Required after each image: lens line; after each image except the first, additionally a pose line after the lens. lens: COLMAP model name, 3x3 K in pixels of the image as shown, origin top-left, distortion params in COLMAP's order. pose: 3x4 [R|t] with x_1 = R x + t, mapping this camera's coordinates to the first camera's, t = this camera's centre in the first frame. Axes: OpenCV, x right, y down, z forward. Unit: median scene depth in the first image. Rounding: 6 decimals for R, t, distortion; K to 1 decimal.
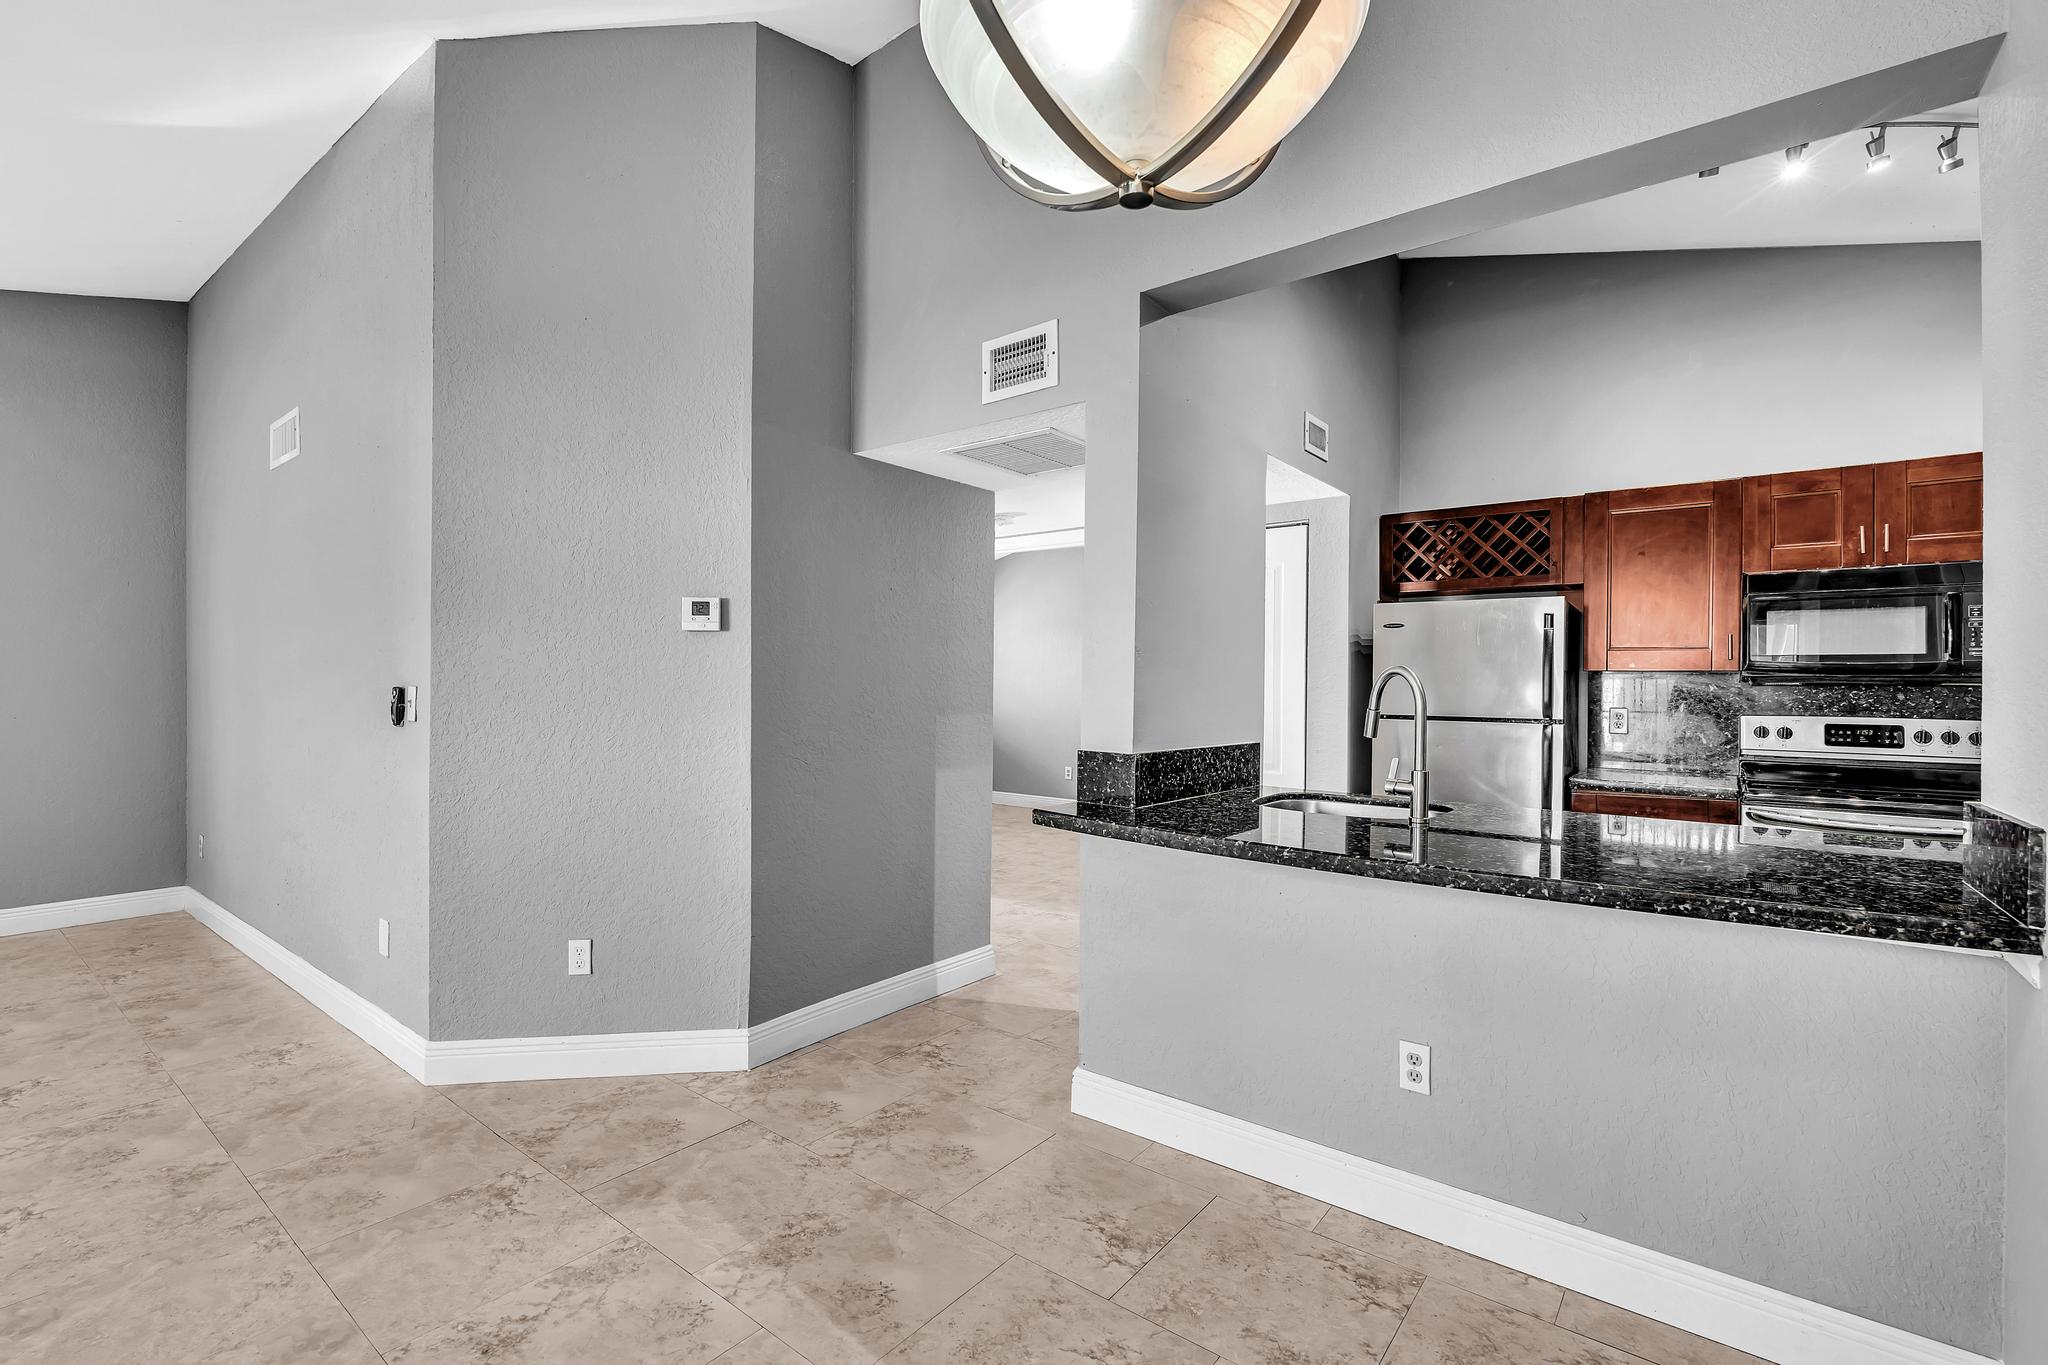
lens RADIAL K [[912.3, 0, 1024.3], [0, 912.3, 681.0], [0, 0, 1]] dist [-0.006177, 0.001568]
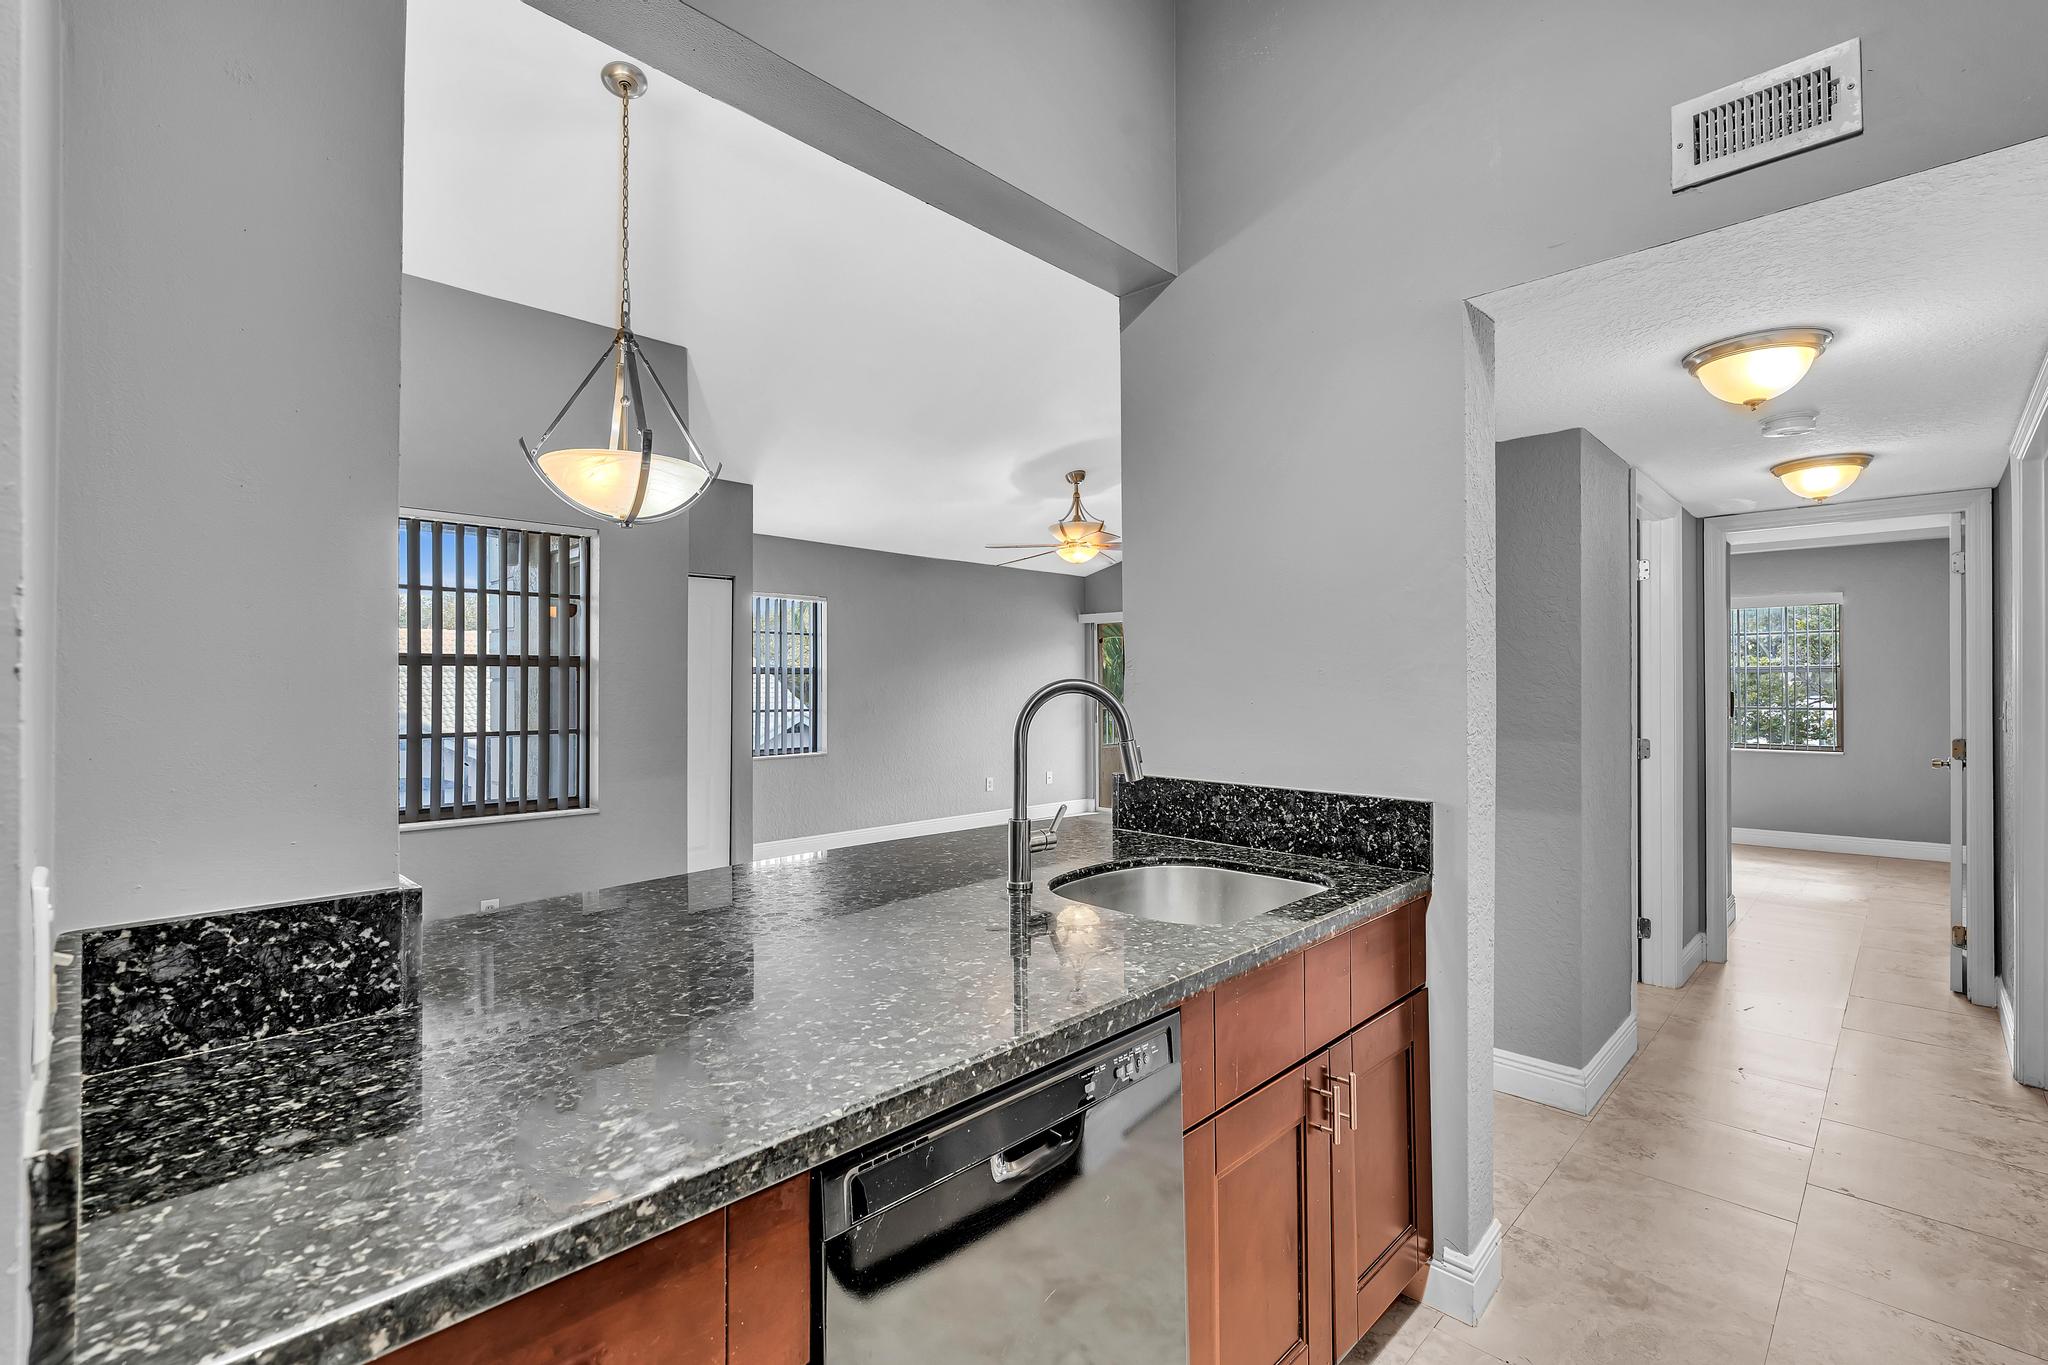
lens RADIAL K [[912.3, 0, 1024.3], [0, 912.3, 681.0], [0, 0, 1]] dist [-0.006177, 0.001568]
pose [[-0.106056, -0.012060, -0.994287, 0.802443], [0.002767, 0.999919, -0.012424, -0.004124], [0.994356, -0.004069, -0.106014, 0.738065]]
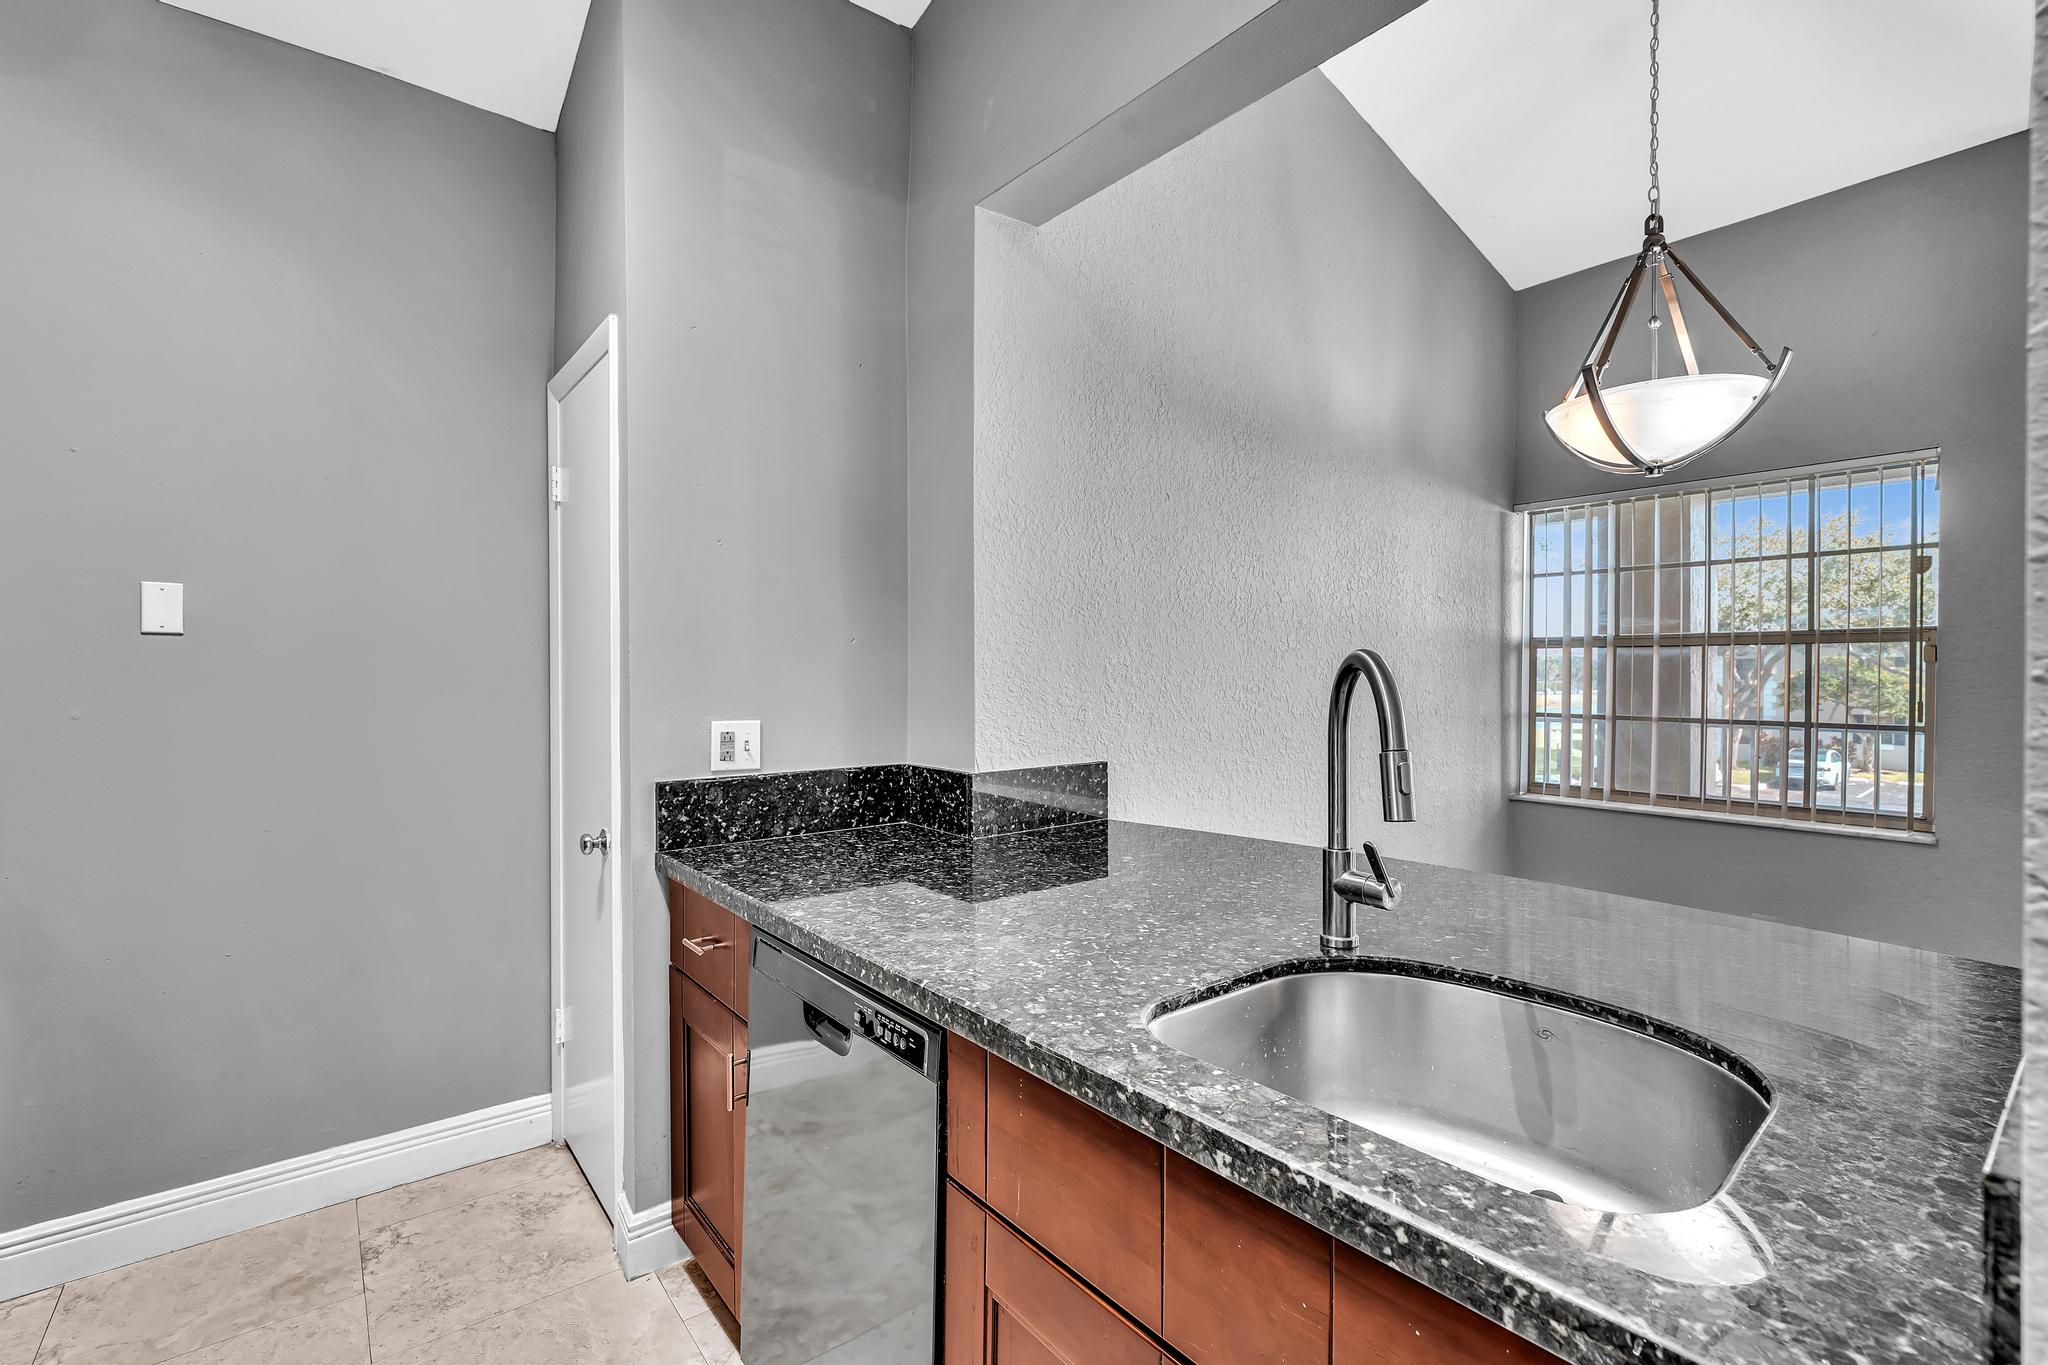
lens RADIAL K [[906.1, 0, 1024.0], [0, 906.1, 682.5], [0, 0, 1]] dist [-0.006521, 0.001024]
pose [[-0.974587, -0.011437, 0.223718, 0.334374], [-0.009388, 0.999904, 0.010217, -0.001943], [-0.223814, 0.007857, -0.974600, 1.061822]]
